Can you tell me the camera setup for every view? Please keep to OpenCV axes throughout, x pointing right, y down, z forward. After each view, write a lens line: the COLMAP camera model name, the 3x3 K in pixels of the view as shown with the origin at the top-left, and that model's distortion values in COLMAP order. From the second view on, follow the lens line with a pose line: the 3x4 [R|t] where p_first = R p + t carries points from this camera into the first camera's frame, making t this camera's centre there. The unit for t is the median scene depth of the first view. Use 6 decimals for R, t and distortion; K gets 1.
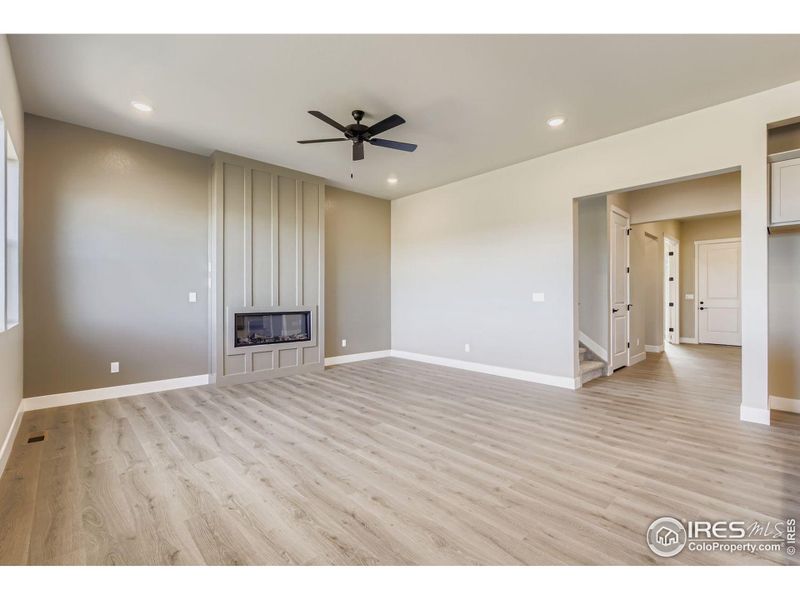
lens RADIAL K [[360.8, 0, 400.1], [0, 360.8, 297.0], [0, 0, 1]] dist [0.000925, -0.000287]
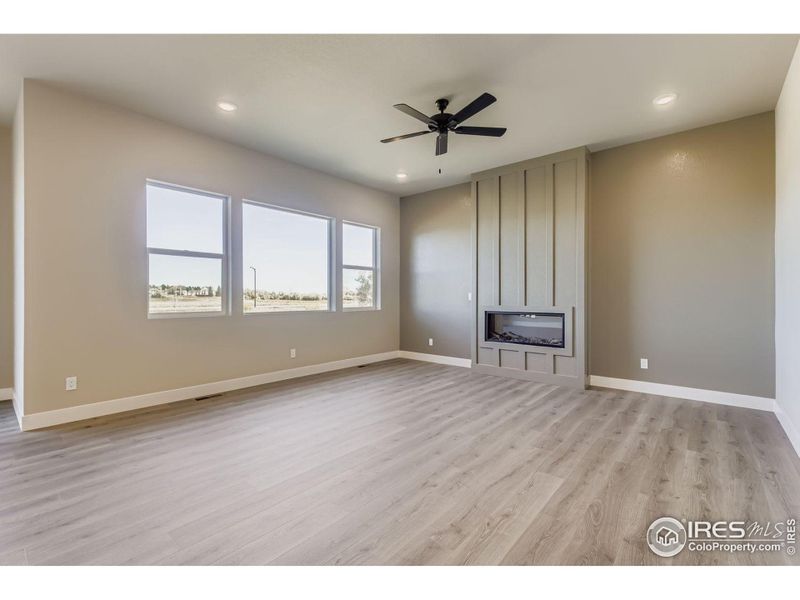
lens RADIAL K [[360.8, 0, 400.1], [0, 360.8, 297.0], [0, 0, 1]] dist [0.000925, -0.000287]
pose [[0.111128, 0.001357, -0.993805, 0.741249], [-0.000721, 0.999999, 0.001285, 0.000034], [0.993806, 0.000574, 0.111129, 0.714672]]
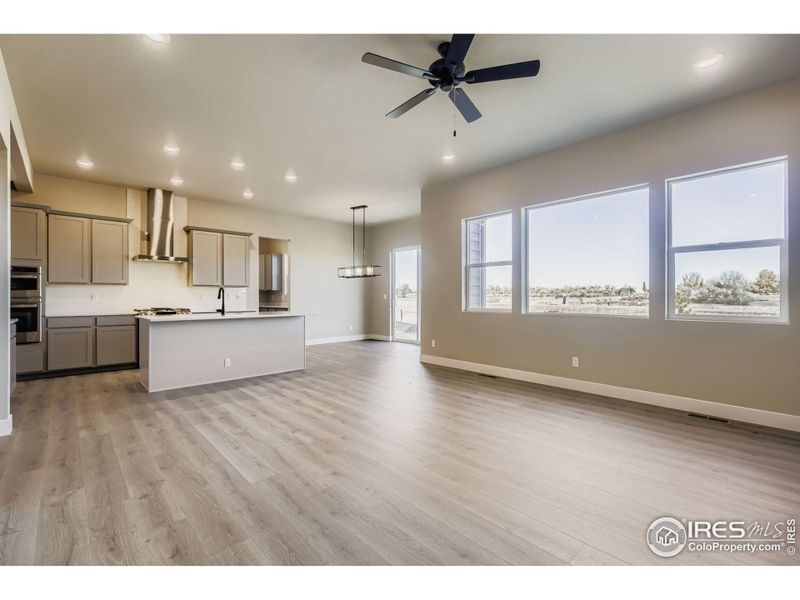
lens RADIAL K [[360.8, 0, 400.1], [0, 360.8, 297.0], [0, 0, 1]] dist [0.000925, -0.000287]
pose [[-0.999985, -0.000137, 0.005393, -0.023190], [-0.000124, 0.999997, 0.002279, -0.002003], [-0.005393, 0.002278, -0.999983, 1.586212]]
